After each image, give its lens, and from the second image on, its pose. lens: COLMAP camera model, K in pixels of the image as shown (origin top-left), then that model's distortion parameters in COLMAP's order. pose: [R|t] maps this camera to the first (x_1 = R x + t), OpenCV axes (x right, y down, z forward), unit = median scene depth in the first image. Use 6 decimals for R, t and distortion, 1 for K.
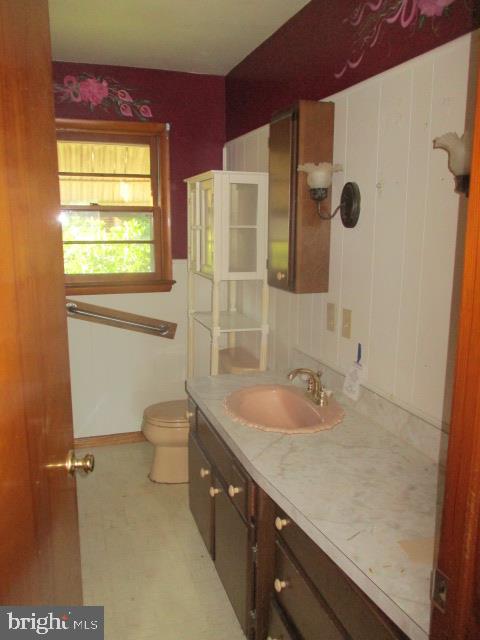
lens RADIAL K [[540.0, 0, 239.8], [0, 540.0, 320.2], [0, 0, 1]] dist [-0.008783, 0.000277]
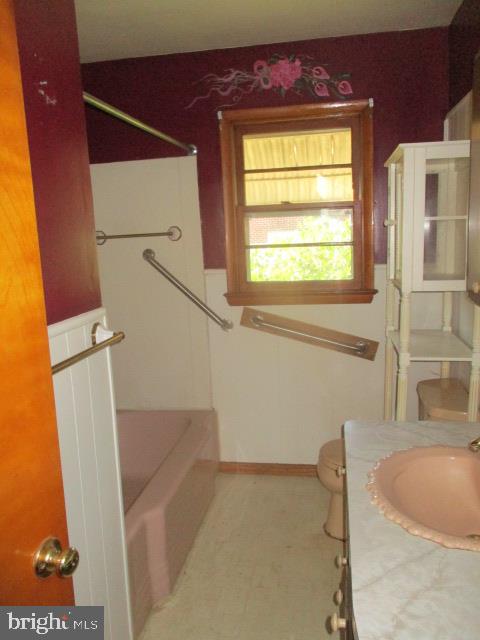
lens RADIAL K [[540.0, 0, 239.9], [0, 540.0, 319.5], [0, 0, 1]] dist [-0.008783, 0.000277]
pose [[0.881609, 0.037075, -0.470522, 0.089547], [-0.042696, 0.999087, -0.001275, -0.019722], [0.470045, 0.021214, 0.882387, 0.193765]]
